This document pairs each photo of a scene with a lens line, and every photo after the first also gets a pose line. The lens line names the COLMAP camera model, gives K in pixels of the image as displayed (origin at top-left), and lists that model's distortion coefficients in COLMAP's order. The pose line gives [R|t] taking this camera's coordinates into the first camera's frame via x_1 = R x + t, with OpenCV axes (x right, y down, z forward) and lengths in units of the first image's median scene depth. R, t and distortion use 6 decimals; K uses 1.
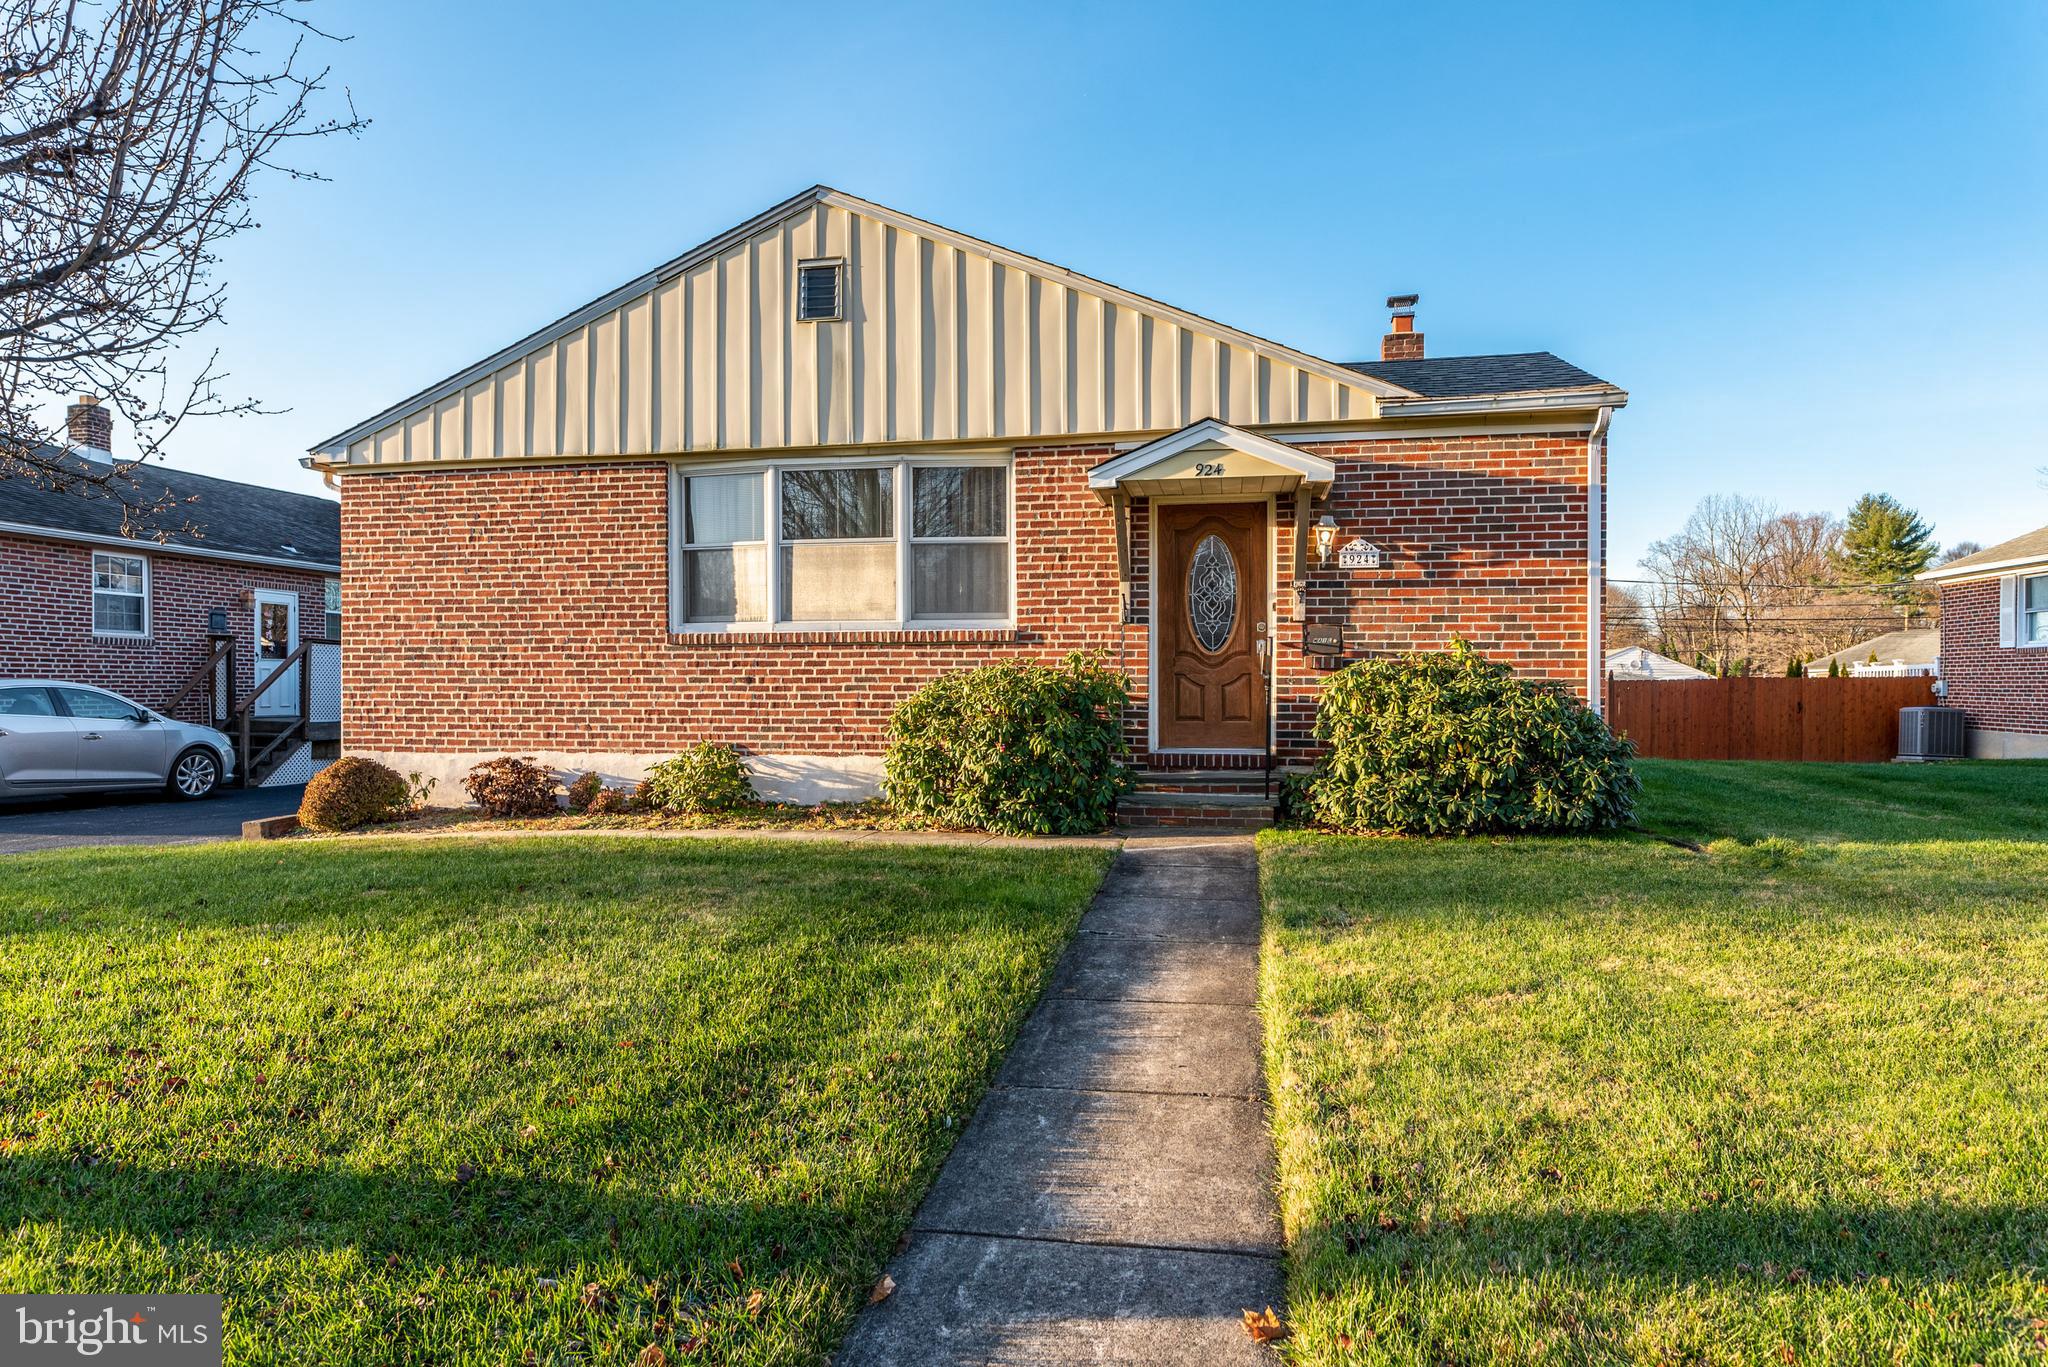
lens RADIAL K [[1194.1, 0, 1011.7], [0, 1194.1, 693.2], [0, 0, 1]] dist [-0.001846, -0.000571]
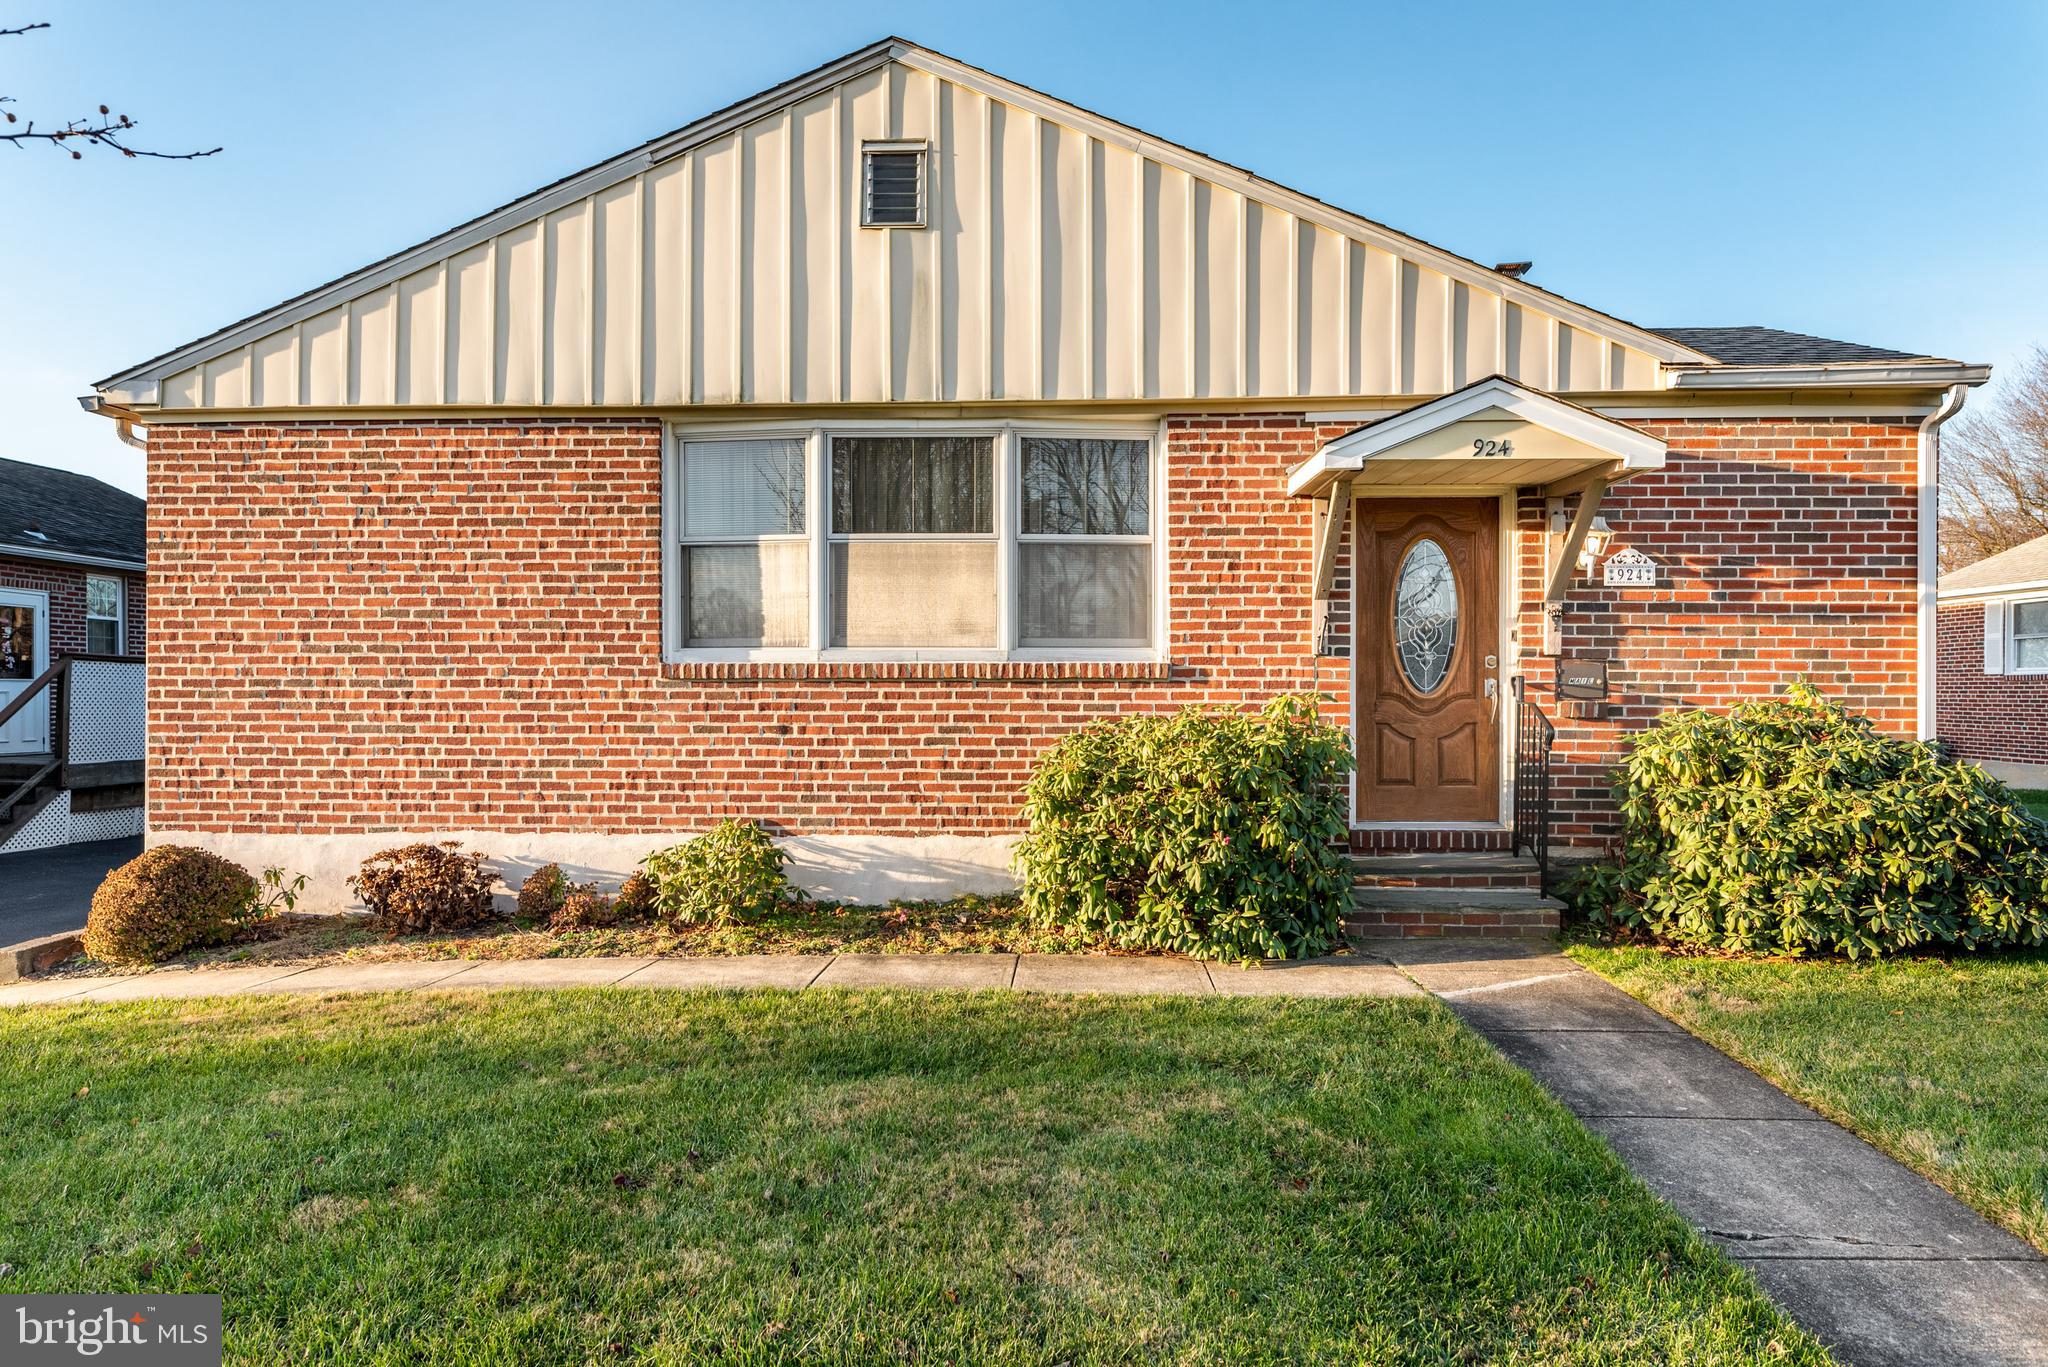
lens RADIAL K [[1194.1, 0, 1008.2], [0, 1194.1, 695.2], [0, 0, 1]] dist [-0.001846, -0.000571]
pose [[0.988302, 0.001555, 0.152499, -0.197419], [-0.000937, 0.999991, -0.004127, -0.028920], [-0.152504, 0.003936, 0.988295, 0.279275]]
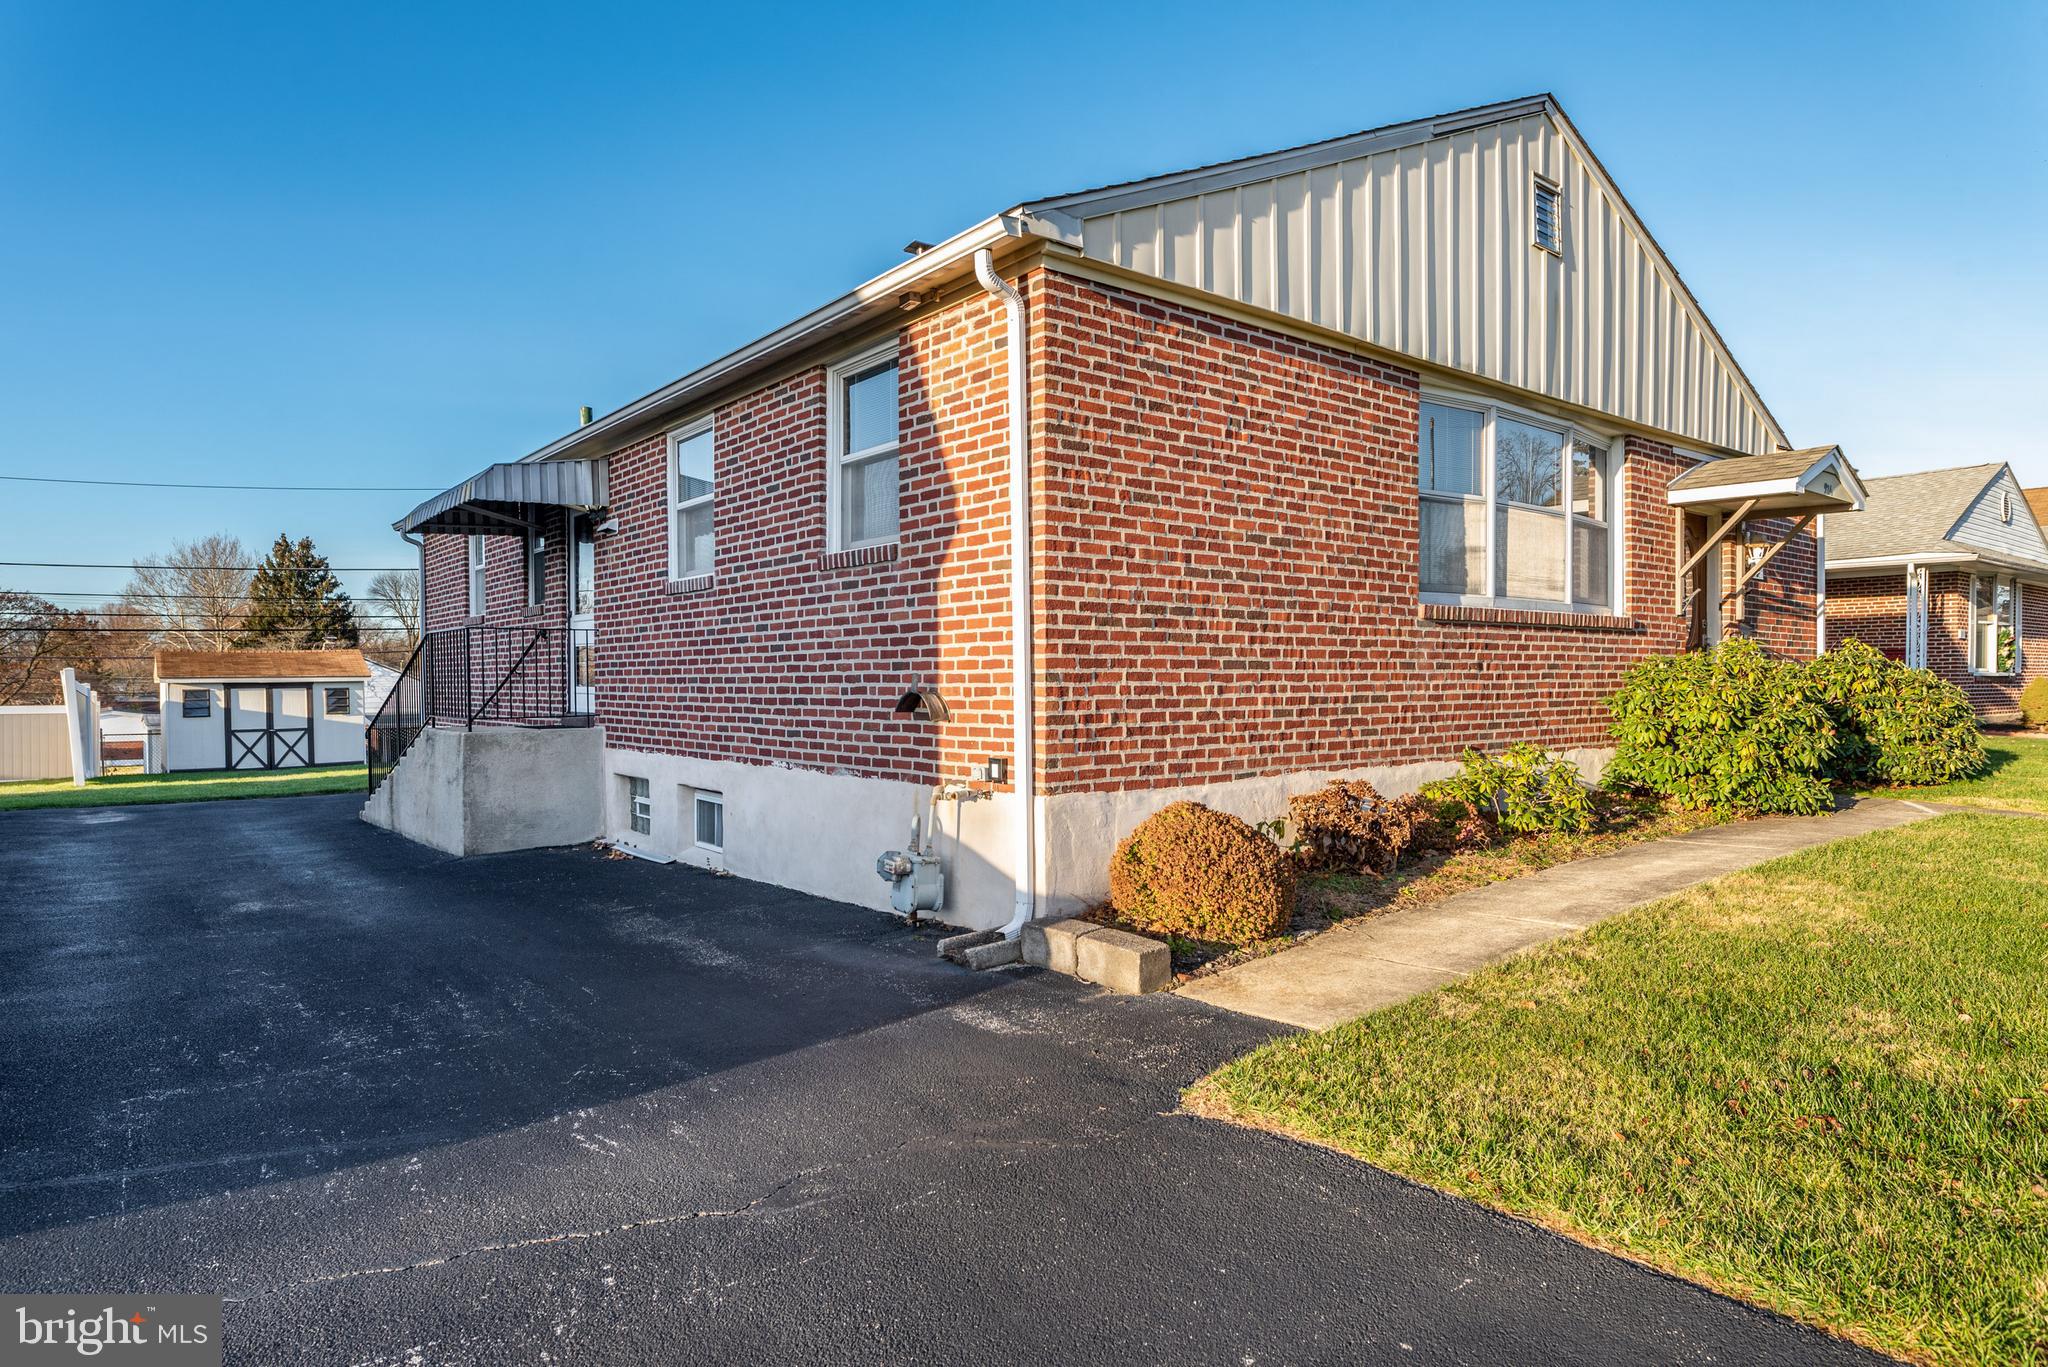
lens RADIAL K [[1194.1, 0, 1023.3], [0, 1194.1, 689.3], [0, 0, 1]] dist [-0.001846, -0.000571]
pose [[0.634387, -0.008792, 0.772965, -1.050711], [0.005263, 0.999961, 0.007054, -0.002820], [-0.772997, -0.000407, 0.634409, 0.730106]]
